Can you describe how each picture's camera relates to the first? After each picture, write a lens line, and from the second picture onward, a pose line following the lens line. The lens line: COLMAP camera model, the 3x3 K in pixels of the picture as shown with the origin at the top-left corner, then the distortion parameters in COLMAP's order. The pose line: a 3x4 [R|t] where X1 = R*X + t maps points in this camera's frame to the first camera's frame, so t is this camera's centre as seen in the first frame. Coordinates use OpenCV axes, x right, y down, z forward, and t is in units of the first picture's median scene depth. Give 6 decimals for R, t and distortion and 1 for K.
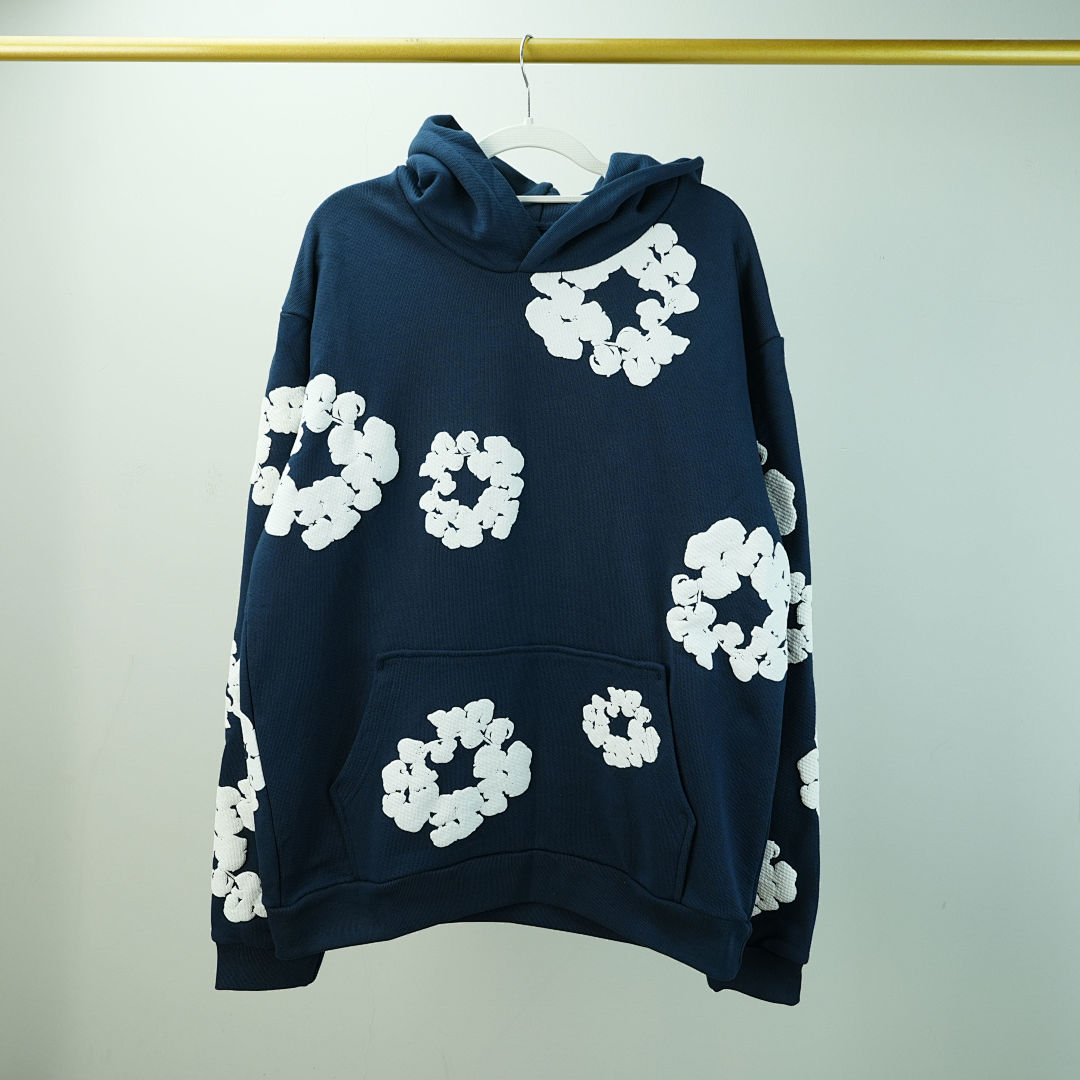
lens RADIAL K [[1153.2, 0, 540.2], [0, 1153.2, 541.4], [0, 0, 1]] dist [-0.016308, 0.000000]
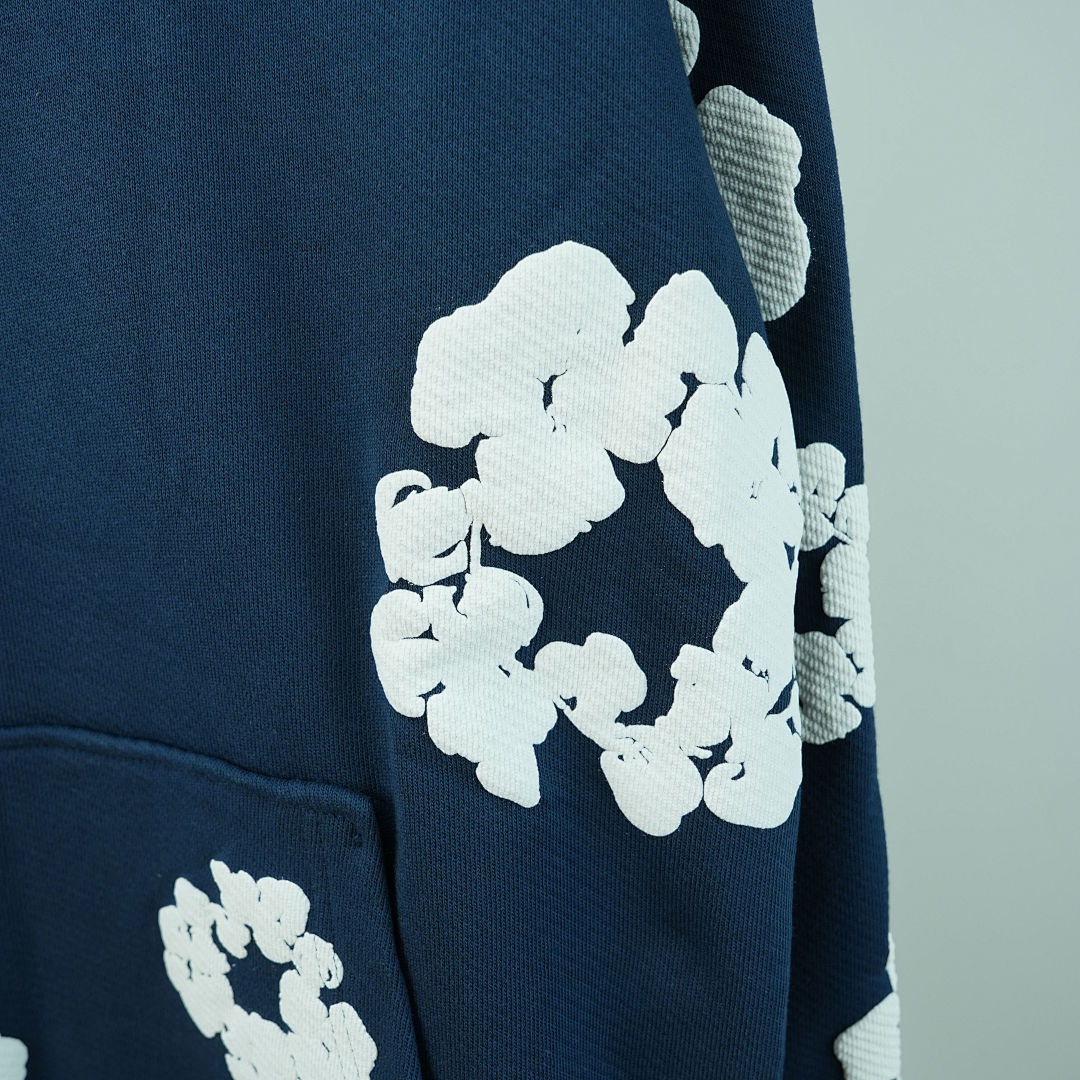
lens RADIAL K [[1153.2, 0, 543.8], [0, 1153.2, 539.3], [0, 0, 1]] dist [-0.016308, 0.000000]
pose [[0.996832, -0.057377, 0.055073, 0.138261], [0.053662, 0.996328, 0.066715, 0.028350], [-0.058699, -0.063548, 0.996251, 0.723421]]
